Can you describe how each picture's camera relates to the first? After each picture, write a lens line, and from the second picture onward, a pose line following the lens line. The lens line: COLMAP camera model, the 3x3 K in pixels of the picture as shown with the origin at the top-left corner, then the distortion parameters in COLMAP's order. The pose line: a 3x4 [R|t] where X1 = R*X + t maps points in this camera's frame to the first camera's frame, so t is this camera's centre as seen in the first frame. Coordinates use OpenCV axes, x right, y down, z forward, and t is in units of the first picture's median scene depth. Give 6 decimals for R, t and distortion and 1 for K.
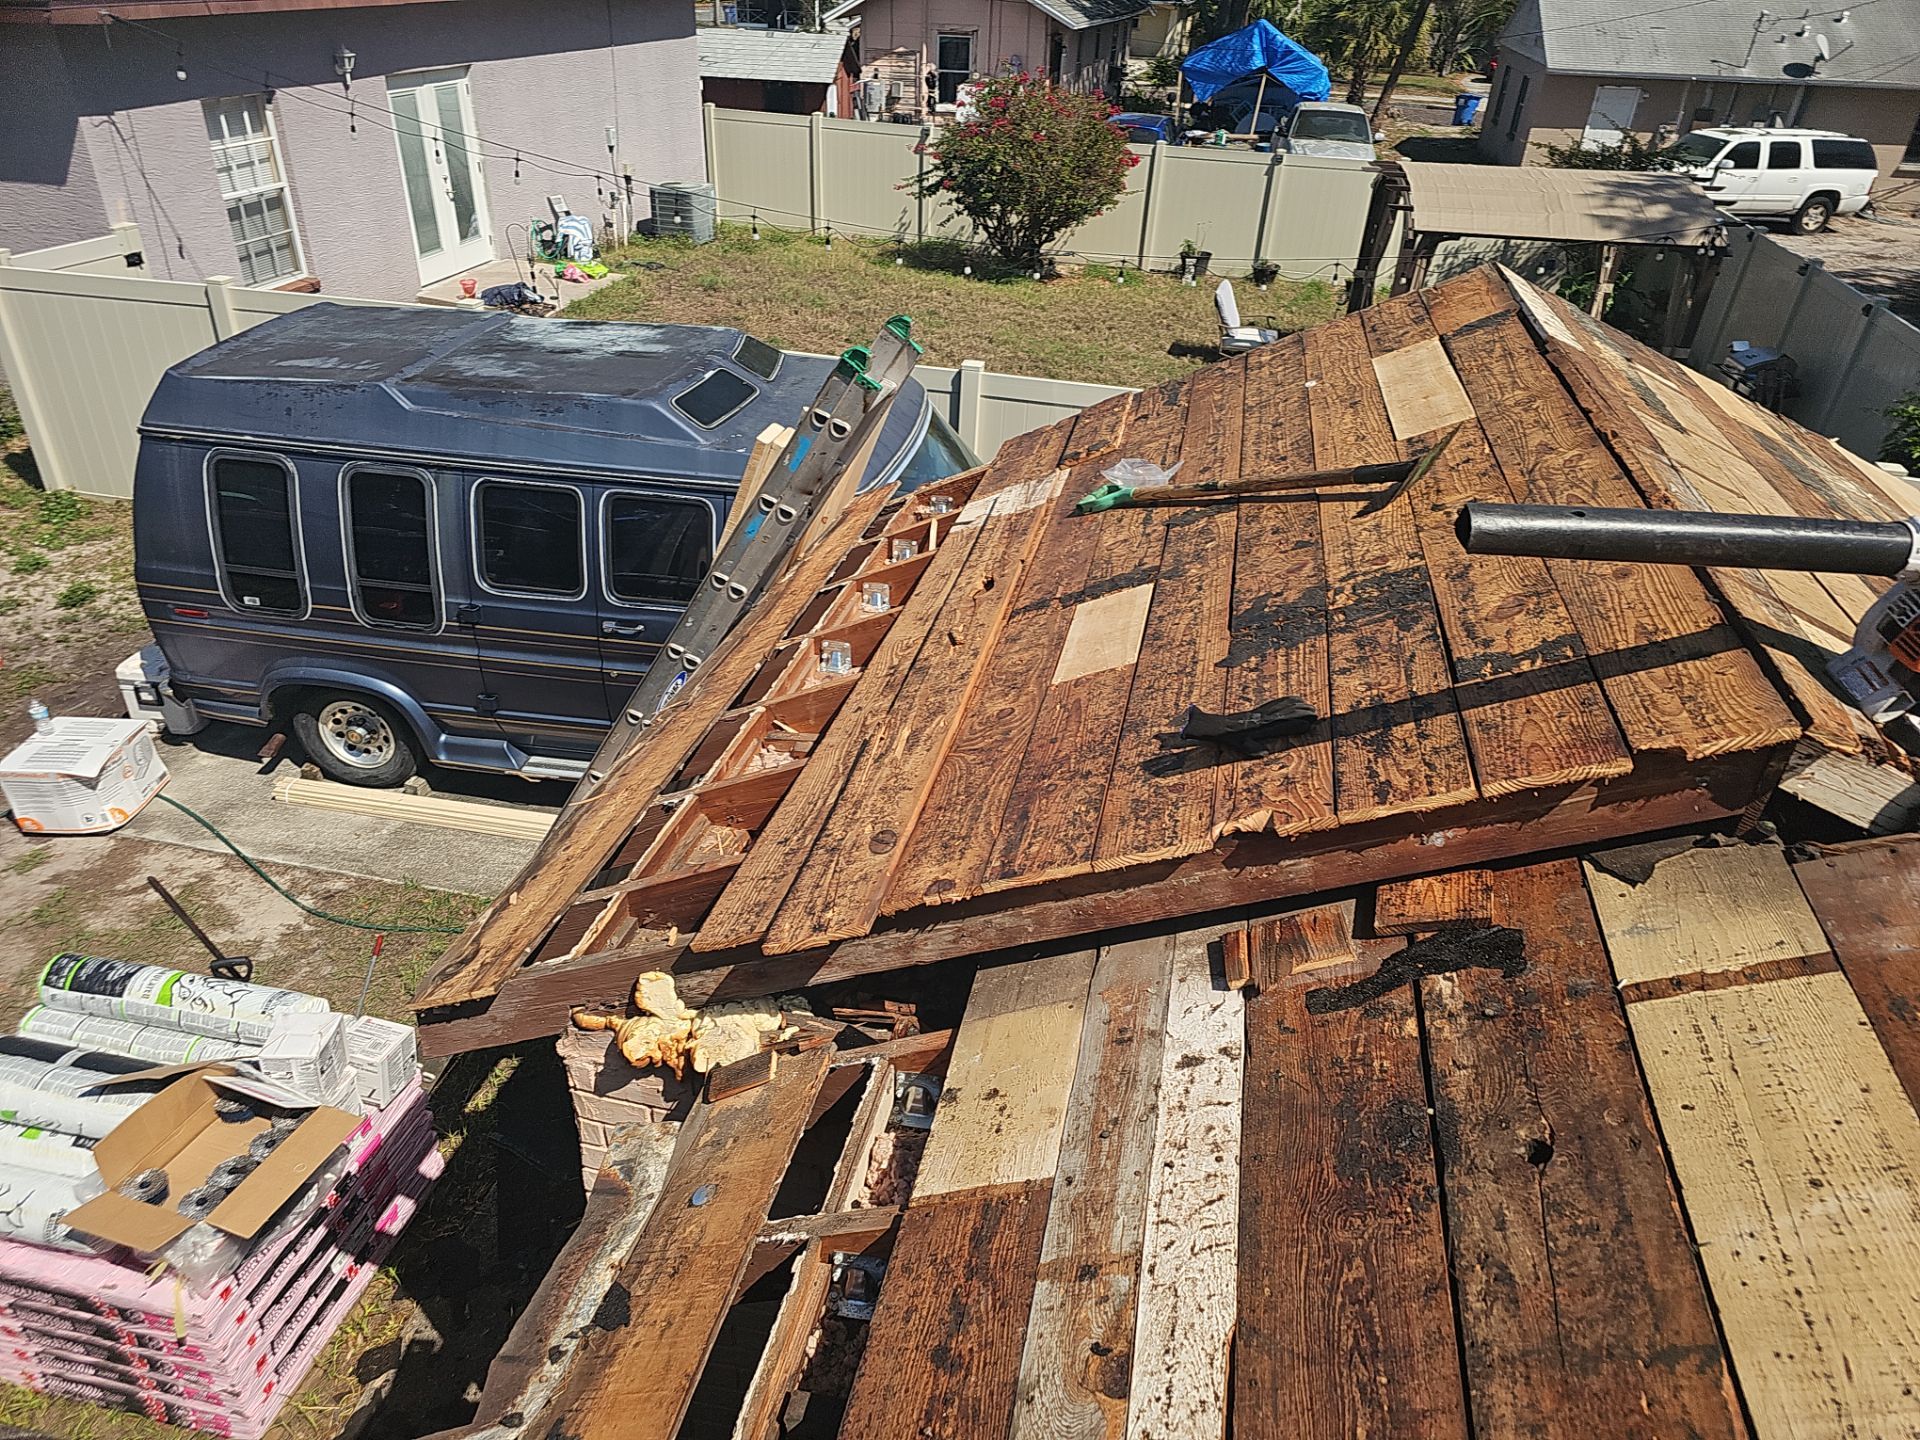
lens RADIAL K [[1445.3, 0, 954.4], [0, 1445.3, 669.7], [0, 0, 1]] dist [0.182616, -0.213052]
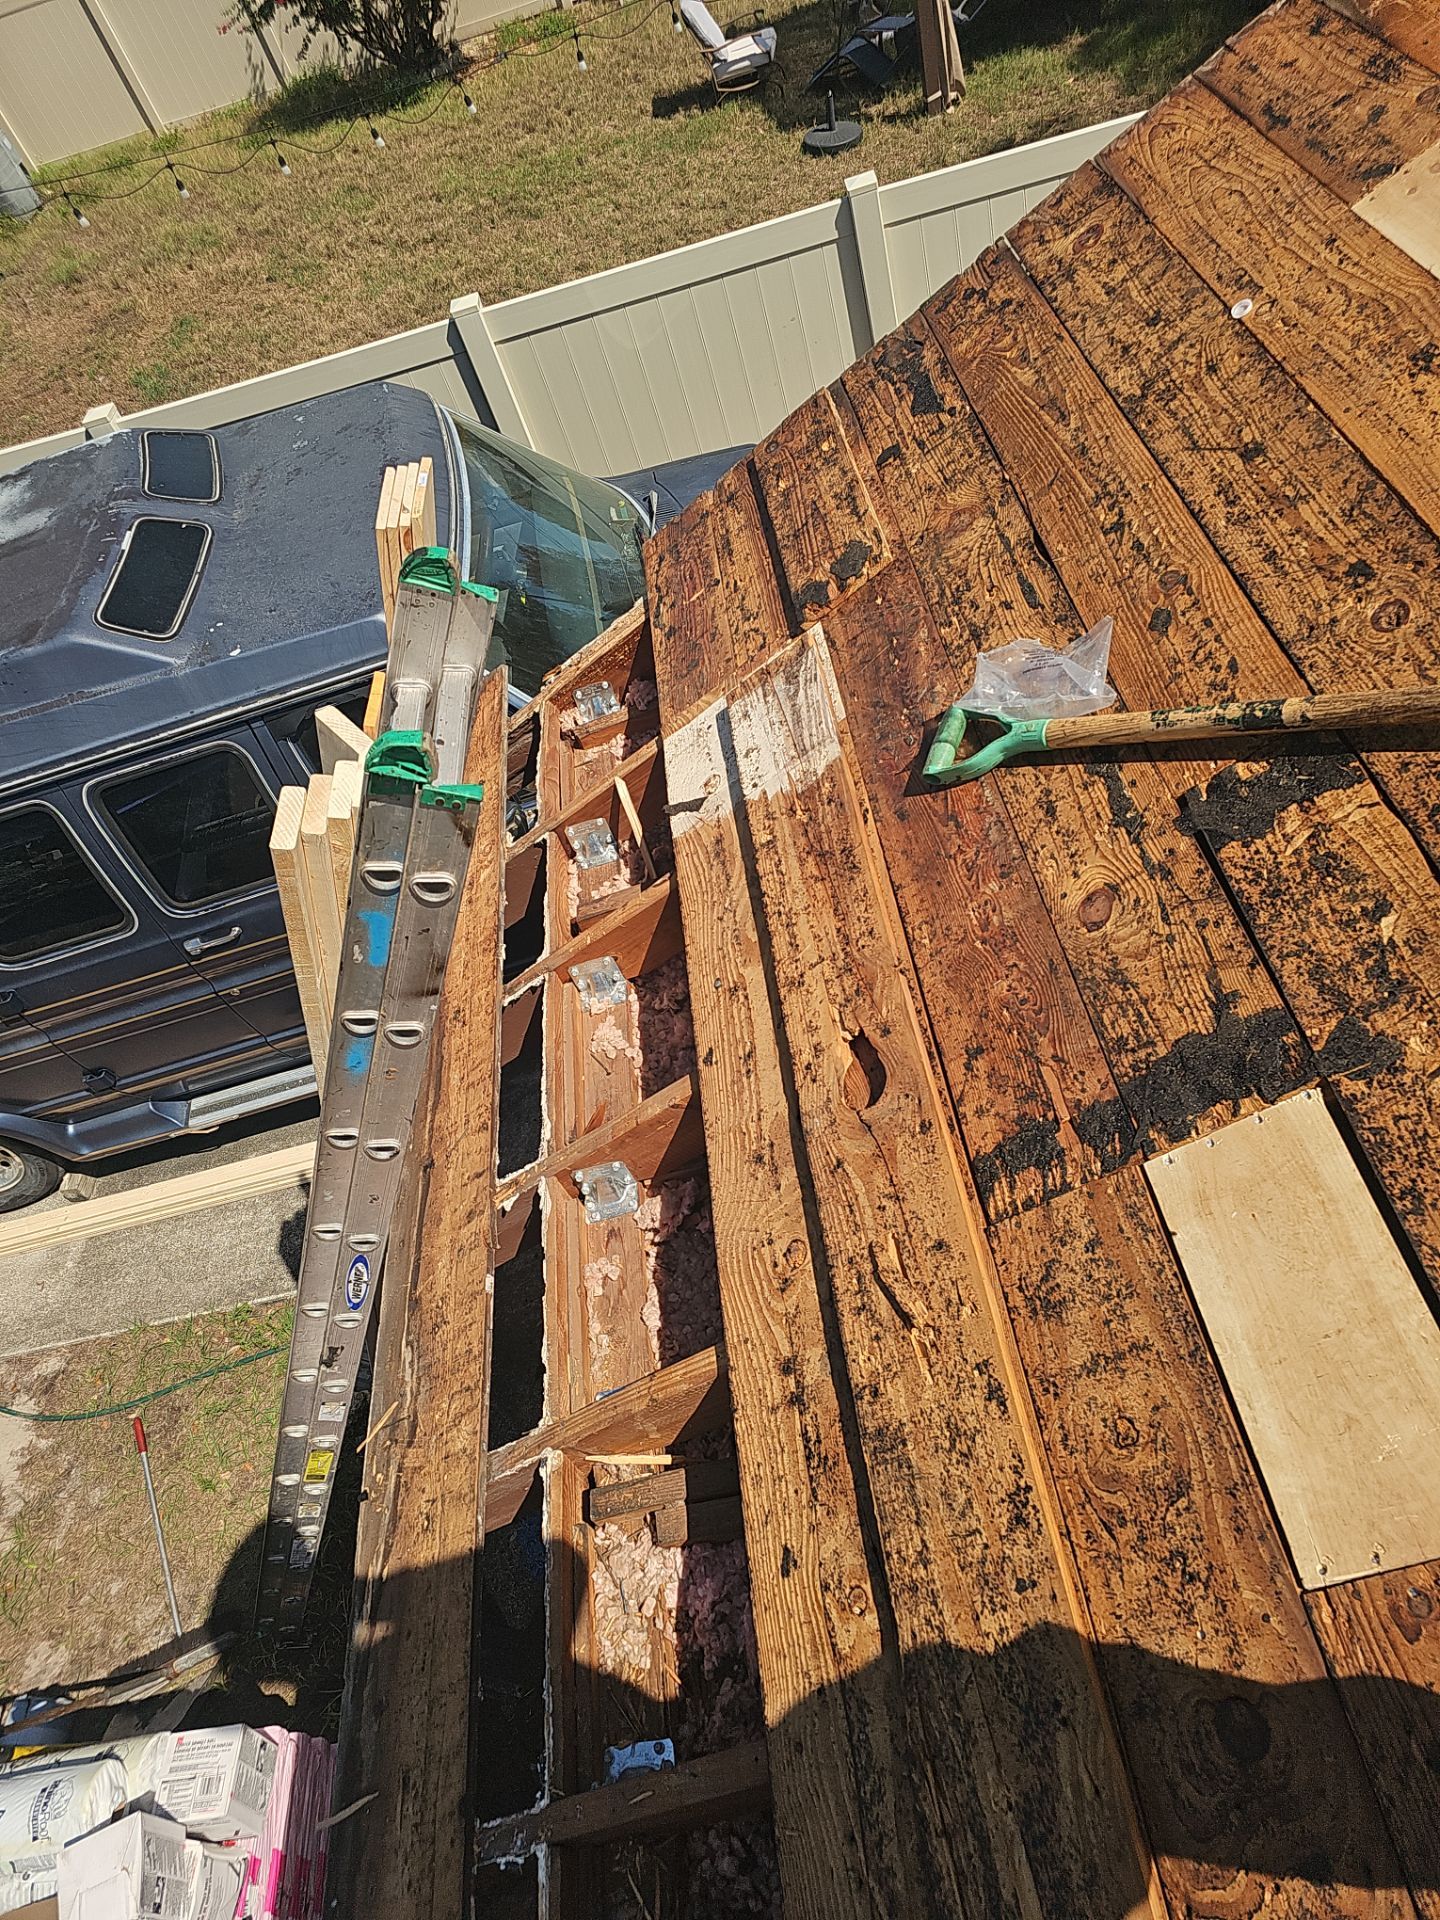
lens RADIAL K [[1498.6, 0, 748.4], [0, 1498.6, 962.6], [0, 0, 1]] dist [0.047890, -0.015240]
pose [[0.903921, -0.427699, -0.000051, 0.002528], [0.407916, 0.862075, 0.300718, -0.364344], [-0.128573, -0.271846, 0.953713, 0.765994]]
